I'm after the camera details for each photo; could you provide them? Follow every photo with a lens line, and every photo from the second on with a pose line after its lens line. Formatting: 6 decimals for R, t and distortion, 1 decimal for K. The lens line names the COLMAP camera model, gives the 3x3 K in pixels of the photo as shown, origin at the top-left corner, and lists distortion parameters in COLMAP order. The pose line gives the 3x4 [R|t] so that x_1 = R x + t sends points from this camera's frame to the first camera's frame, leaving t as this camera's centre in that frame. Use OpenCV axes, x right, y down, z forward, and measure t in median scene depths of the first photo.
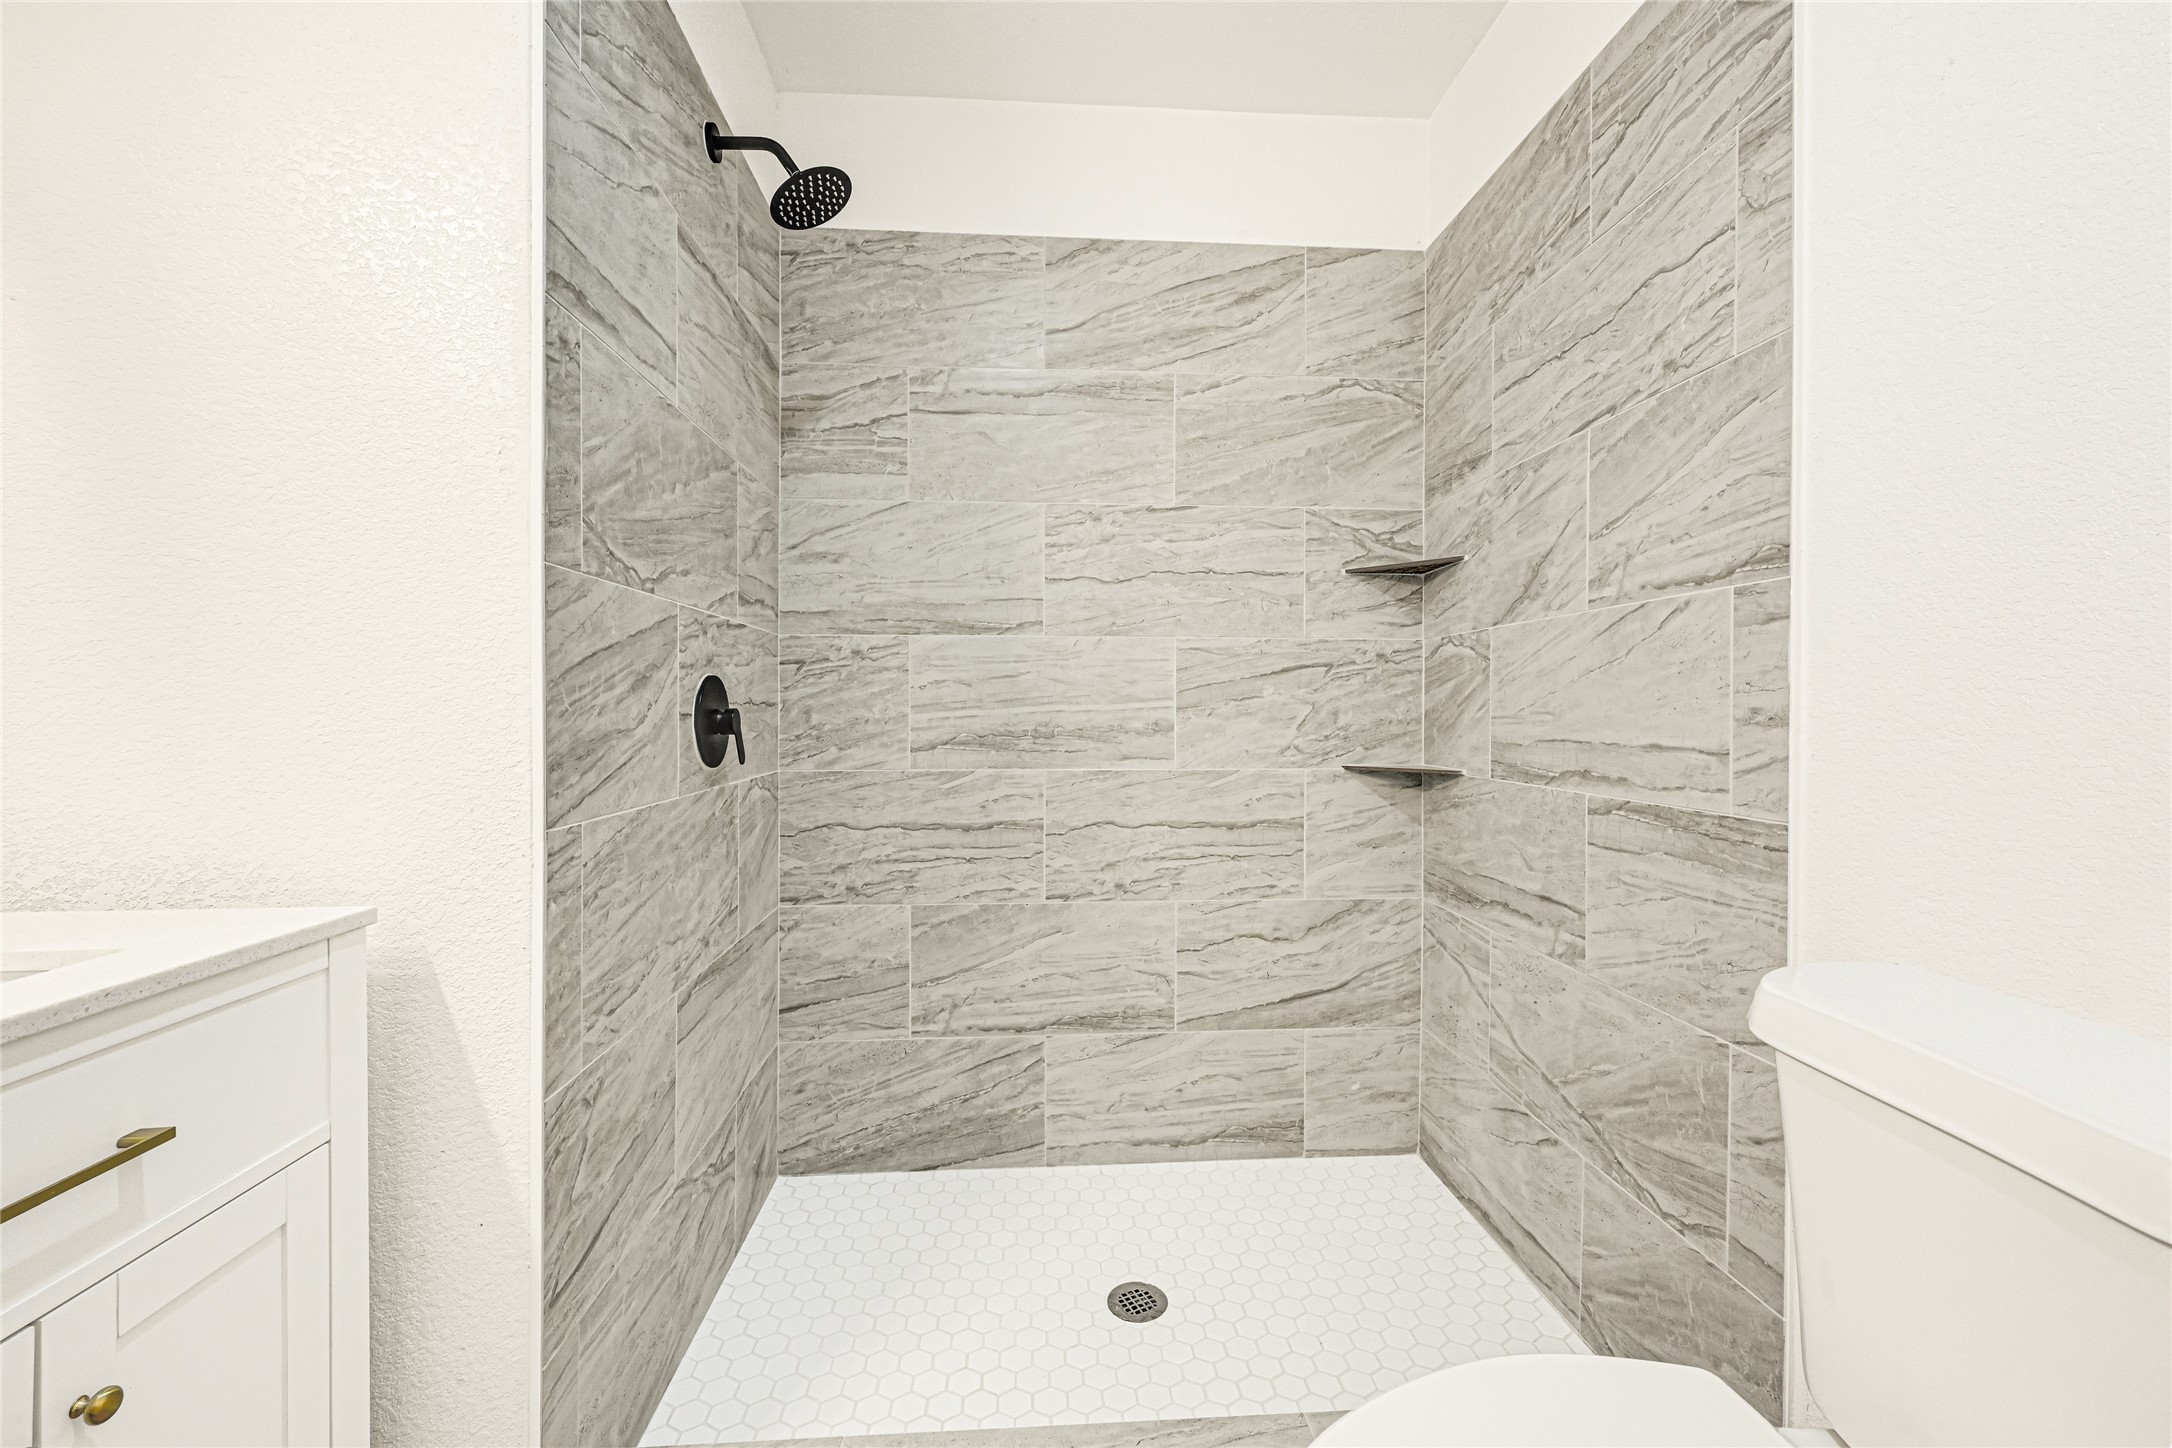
lens RADIAL K [[885.4, 0, 1084.8], [0, 885.4, 716.8], [0, 0, 1]] dist [-0.000172, 0.000492]
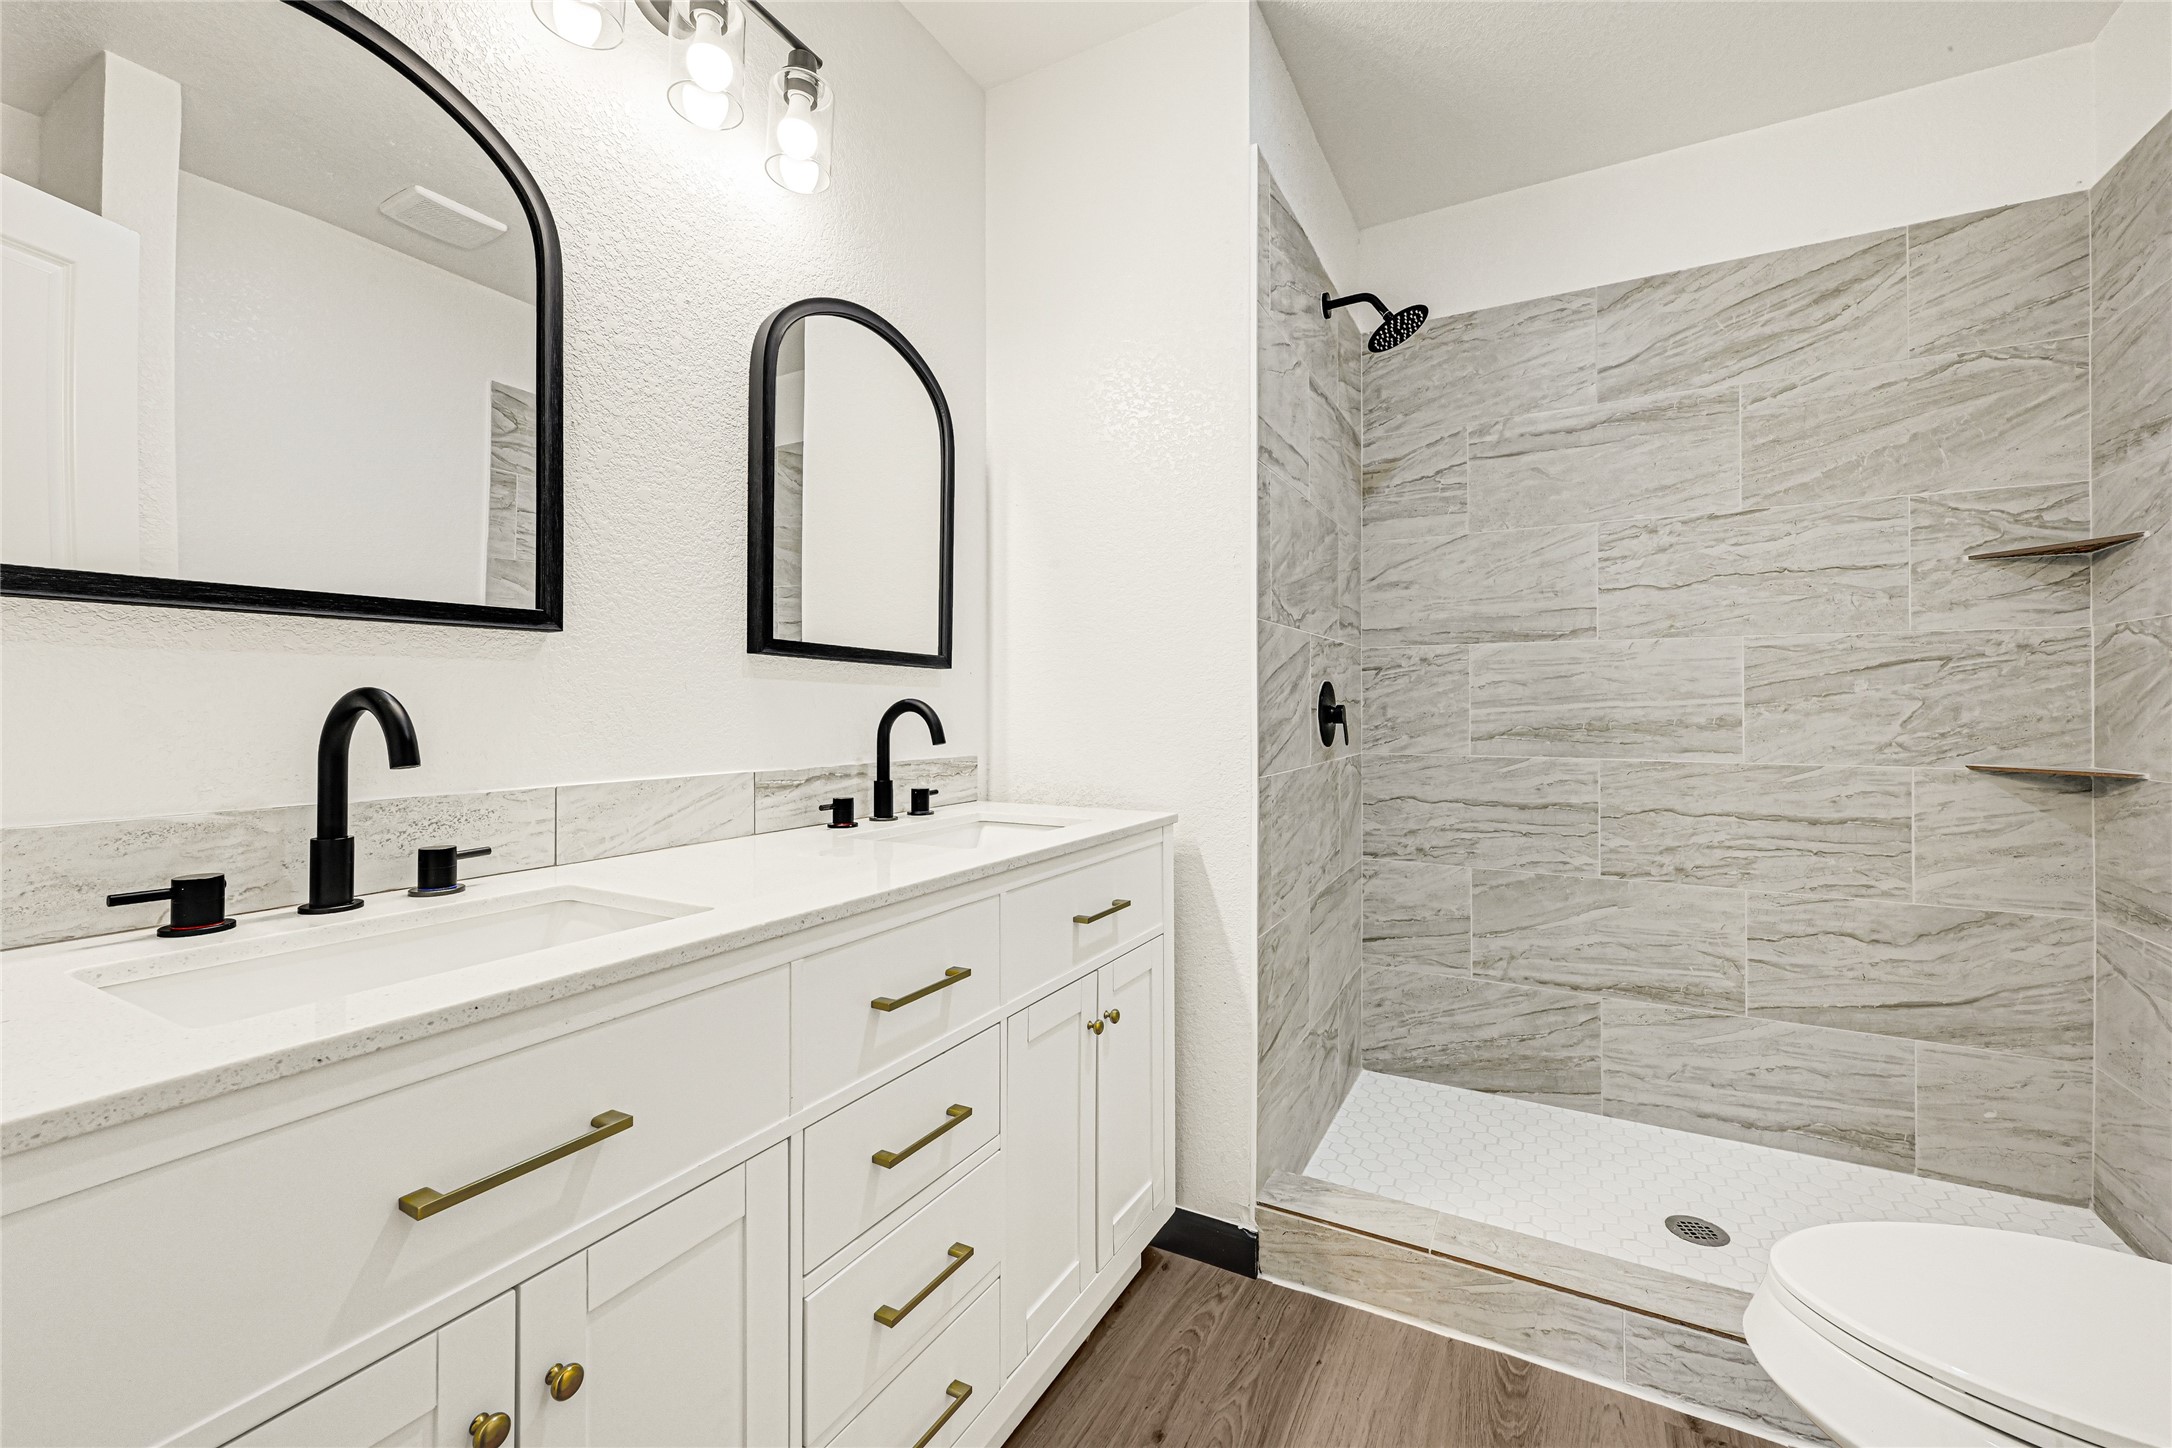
lens RADIAL K [[885.4, 0, 1088.4], [0, 885.4, 696.7], [0, 0, 1]] dist [-0.000172, 0.000492]
pose [[0.842588, -0.006206, -0.538522, 0.014185], [-0.004455, 0.999819, -0.018492, 0.004090], [0.538540, 0.017980, 0.842408, -0.298663]]
